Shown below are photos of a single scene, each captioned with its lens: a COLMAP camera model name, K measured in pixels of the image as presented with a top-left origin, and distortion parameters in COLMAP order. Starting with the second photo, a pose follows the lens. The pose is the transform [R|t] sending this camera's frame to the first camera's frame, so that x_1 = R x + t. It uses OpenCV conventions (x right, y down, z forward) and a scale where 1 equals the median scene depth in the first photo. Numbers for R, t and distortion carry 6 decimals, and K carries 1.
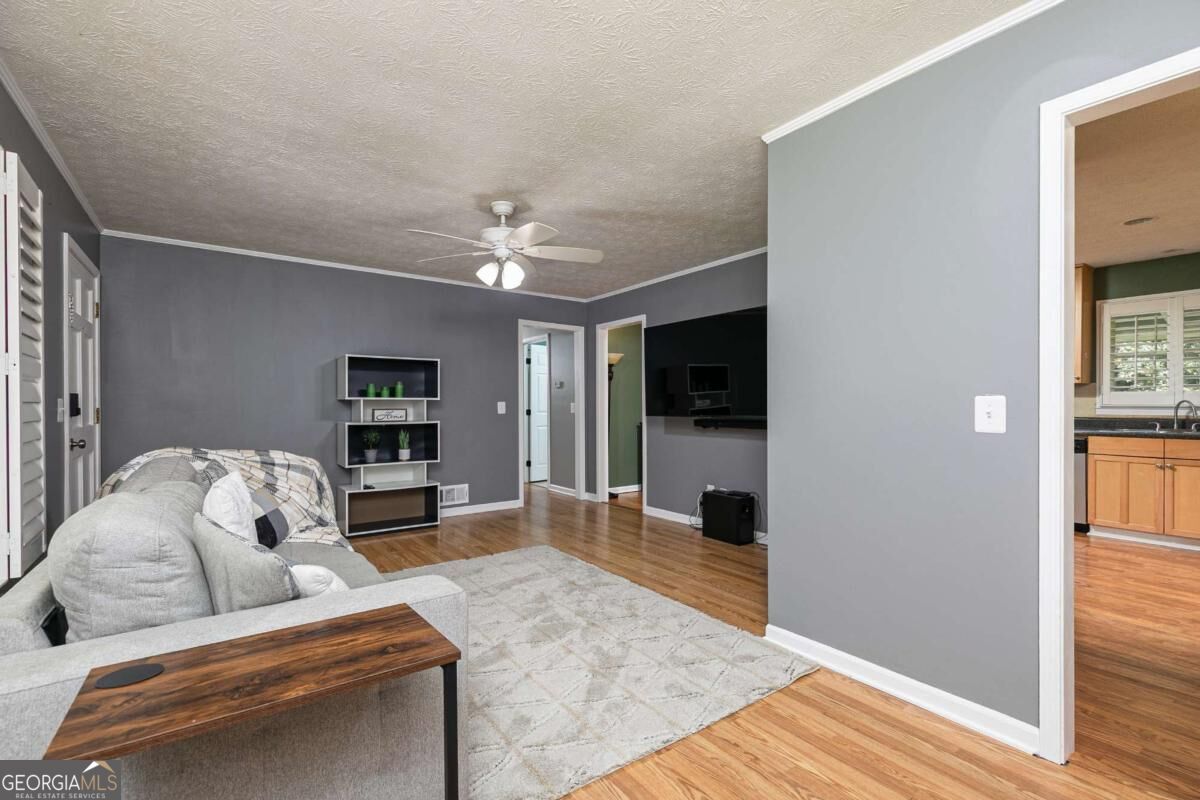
lens RADIAL K [[537.8, 0, 598.2], [0, 537.8, 405.7], [0, 0, 1]] dist [0.010472, -0.000173]
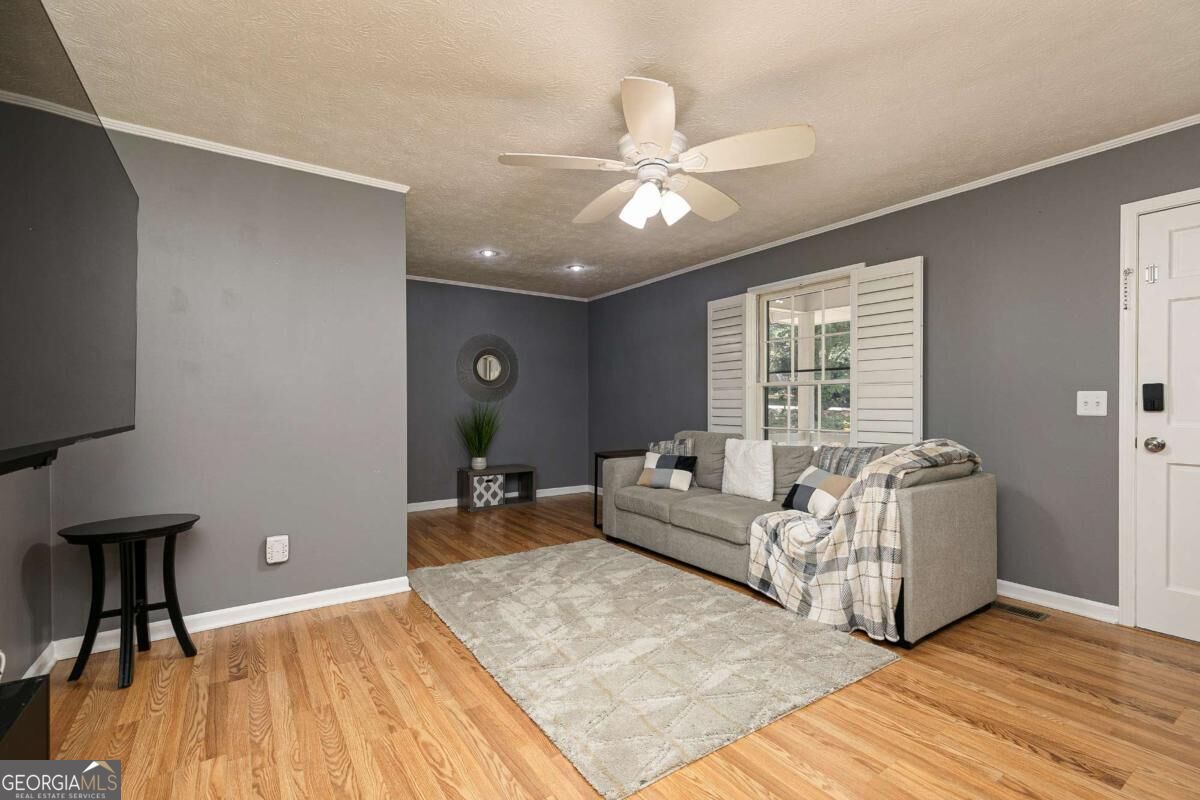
lens RADIAL K [[537.8, 0, 598.2], [0, 537.8, 405.7], [0, 0, 1]] dist [0.010472, -0.000173]
pose [[-0.999538, 0.009100, 0.029007, -0.113867], [0.009272, 0.999940, 0.005791, 0.001864], [-0.028952, 0.006057, -0.999562, 1.491156]]
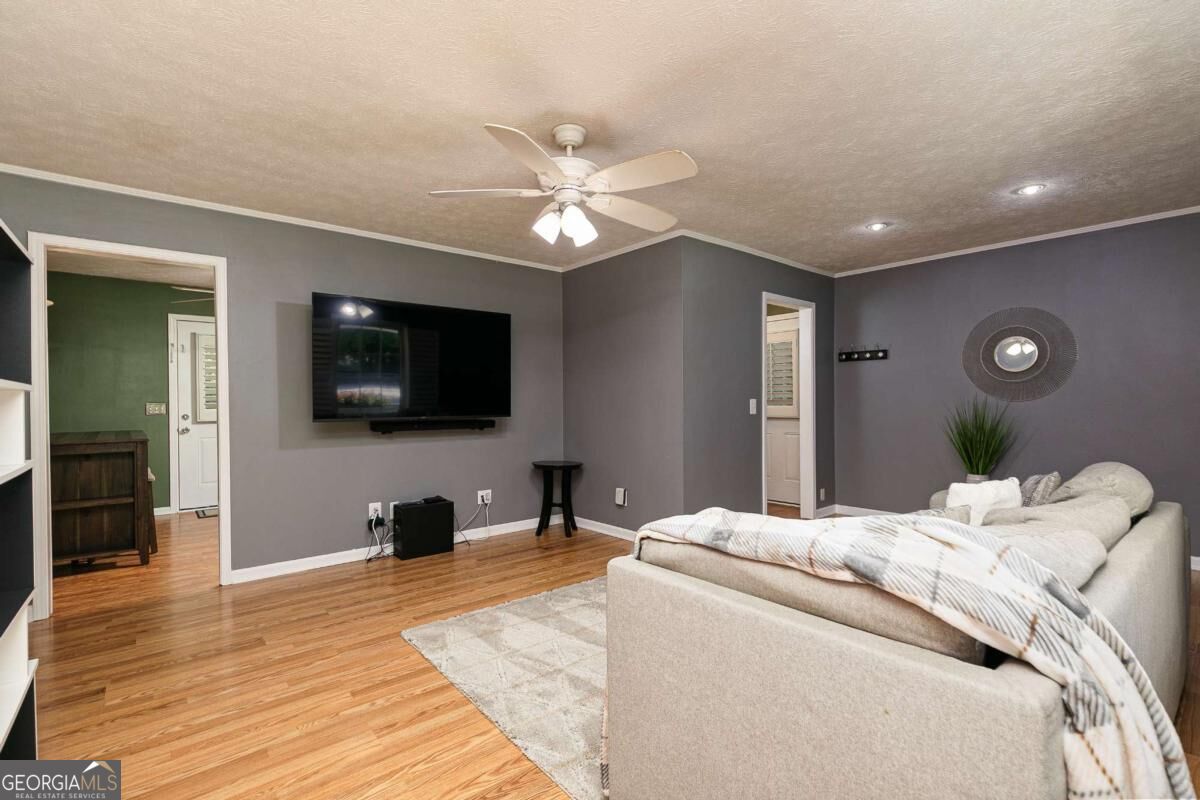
lens RADIAL K [[537.8, 0, 598.2], [0, 537.8, 405.7], [0, 0, 1]] dist [0.010472, -0.000173]
pose [[-0.073566, 0.002137, 0.997288, -0.809089], [0.006742, 0.999976, -0.001646, 0.002814], [-0.997268, 0.006603, -0.073579, 0.903654]]
